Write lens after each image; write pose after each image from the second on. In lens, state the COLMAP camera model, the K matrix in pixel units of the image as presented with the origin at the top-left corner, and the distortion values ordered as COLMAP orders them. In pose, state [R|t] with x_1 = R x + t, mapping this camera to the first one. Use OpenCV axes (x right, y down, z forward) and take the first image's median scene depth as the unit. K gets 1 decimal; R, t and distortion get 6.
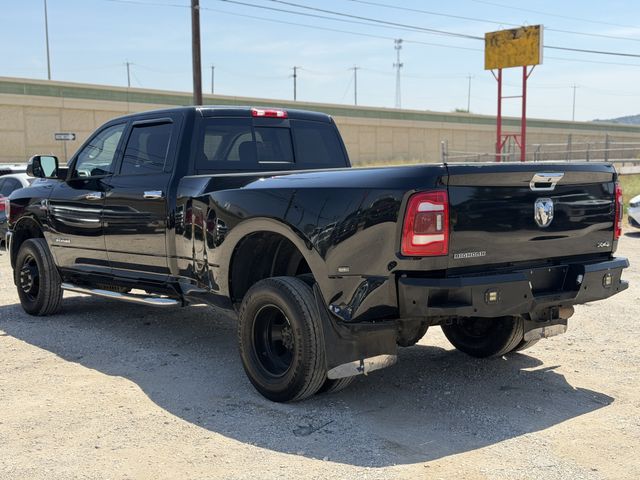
lens RADIAL K [[909.9, 0, 318.6], [0, 909.9, 239.0], [0, 0, 1]] dist [0.101355, 0.000000]
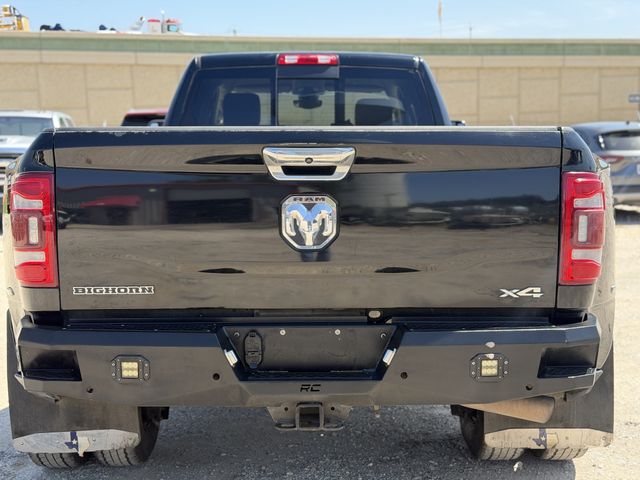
lens RADIAL K [[909.9, 0, 320.5], [0, 909.9, 241.3], [0, 0, 1]] dist [0.101355, 0.000000]
pose [[0.784617, 0.075638, -0.615349, 0.461347], [-0.050163, 0.997021, 0.058592, -0.039627], [0.617948, -0.015104, 0.786074, 0.474844]]
